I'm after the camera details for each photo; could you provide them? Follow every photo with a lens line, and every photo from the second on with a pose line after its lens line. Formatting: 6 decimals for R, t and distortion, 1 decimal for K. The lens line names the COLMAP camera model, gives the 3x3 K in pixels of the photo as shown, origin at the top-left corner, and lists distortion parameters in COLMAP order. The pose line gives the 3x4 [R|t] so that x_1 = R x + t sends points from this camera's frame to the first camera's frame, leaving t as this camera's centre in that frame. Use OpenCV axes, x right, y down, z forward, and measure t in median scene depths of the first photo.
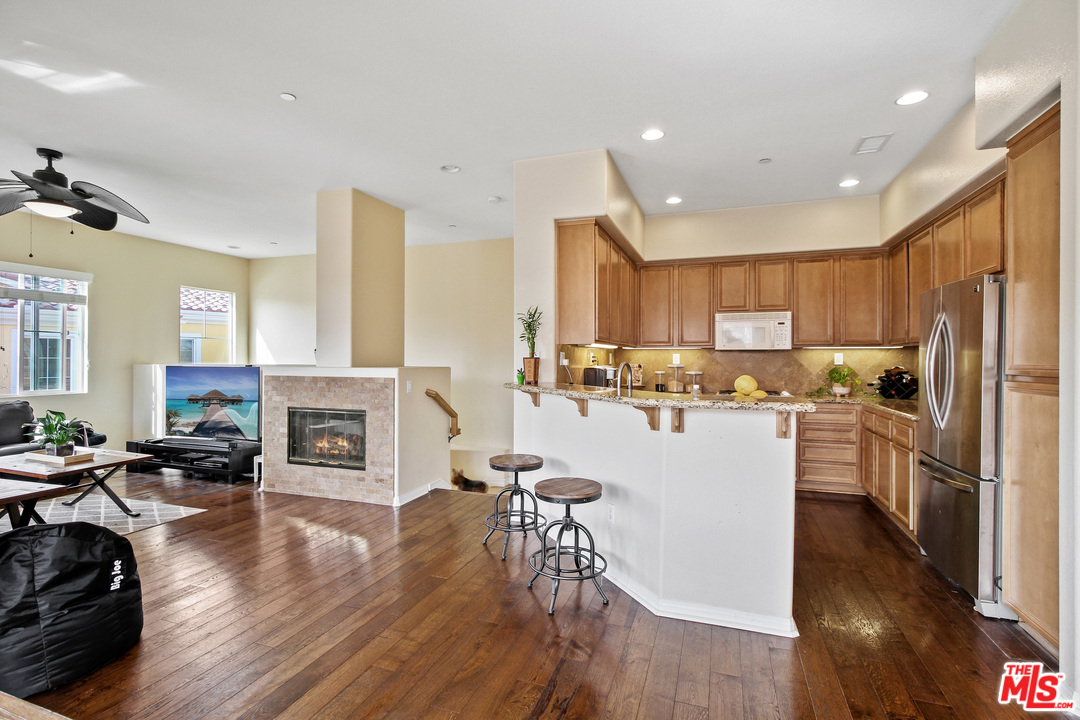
lens RADIAL K [[505.4, 0, 542.9], [0, 505.4, 351.7], [0, 0, 1]] dist [0.001052, 0.000257]
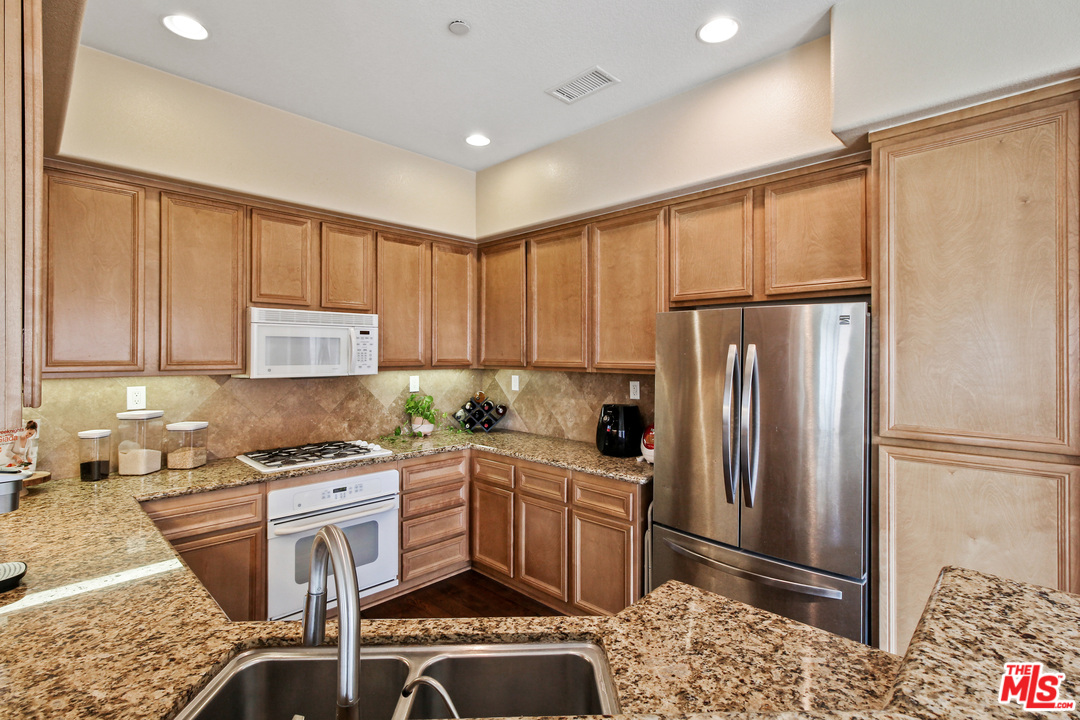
lens RADIAL K [[505.4, 0, 542.9], [0, 505.4, 351.7], [0, 0, 1]] dist [0.001052, 0.000257]
pose [[0.410878, 0.001733, 0.911689, 0.000914], [-0.012951, 0.999908, 0.003936, -0.040405], [-0.911599, -0.013424, 0.410862, 0.585853]]
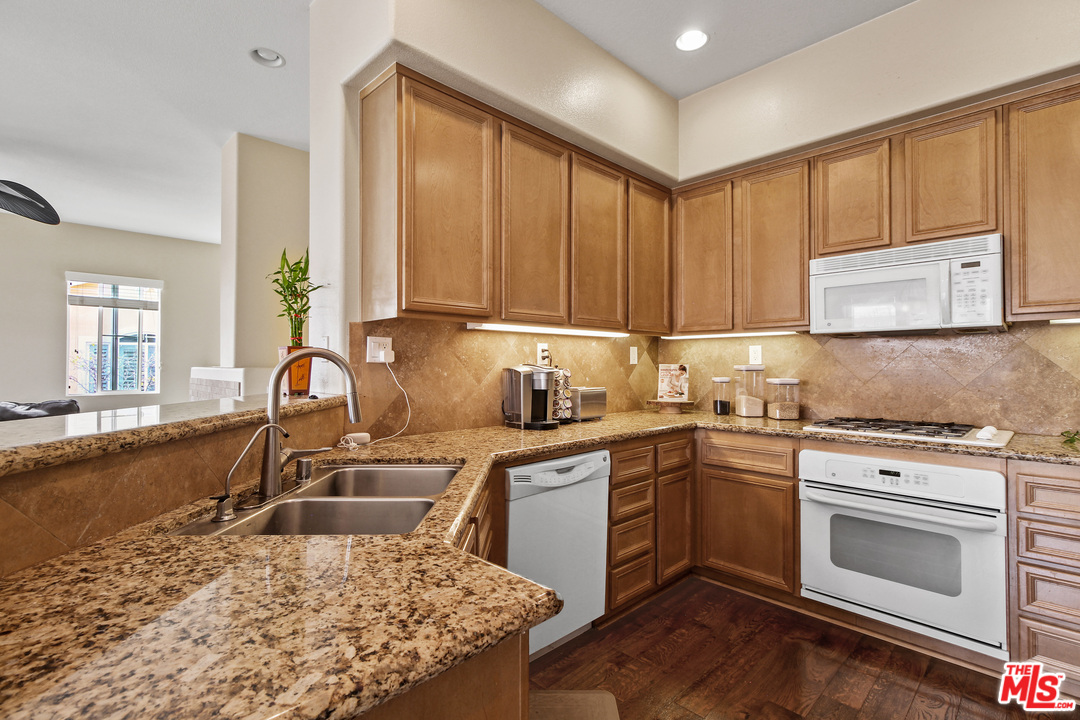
lens RADIAL K [[505.4, 0, 542.9], [0, 505.4, 351.7], [0, 0, 1]] dist [0.001052, 0.000257]
pose [[0.904374, -0.013894, -0.426515, 0.349751], [0.007732, 0.999839, -0.016175, 0.021547], [0.426671, 0.011330, 0.904336, 0.501128]]
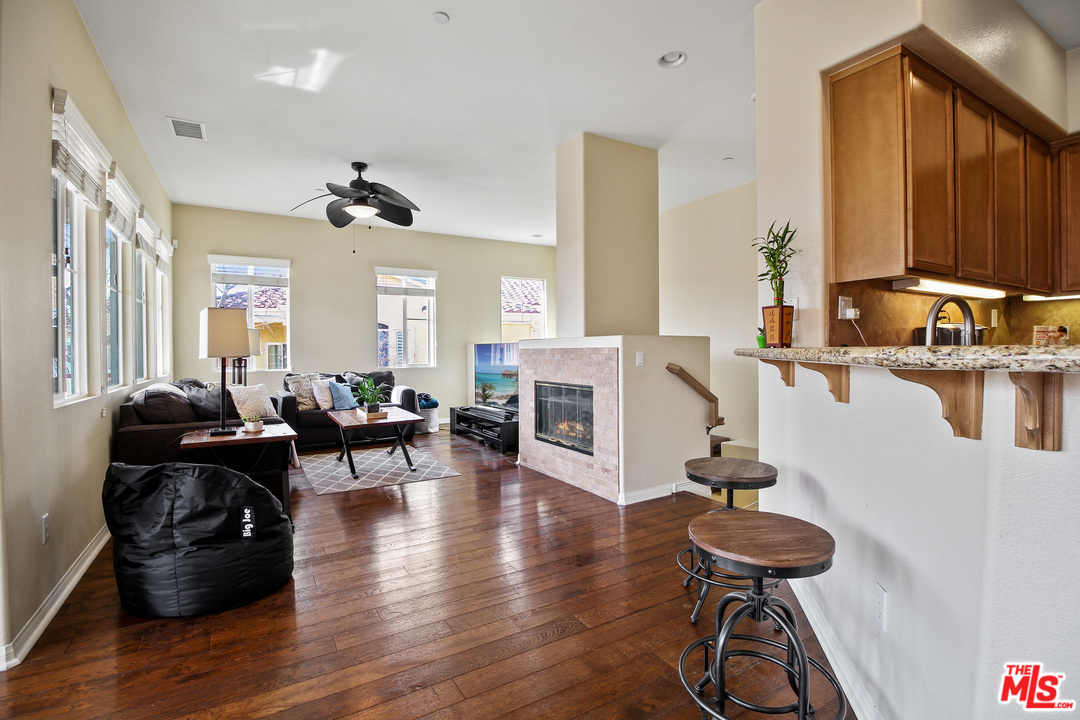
lens RADIAL K [[501.4, 0, 543.2], [0, 501.4, 352.6], [0, 0, 1]] dist [0.001892, -0.015052]
pose [[0.772609, -0.005447, -0.634858, 0.114787], [0.017930, 0.999752, 0.013243, 0.043504], [0.634628, -0.021615, 0.772515, 0.273750]]
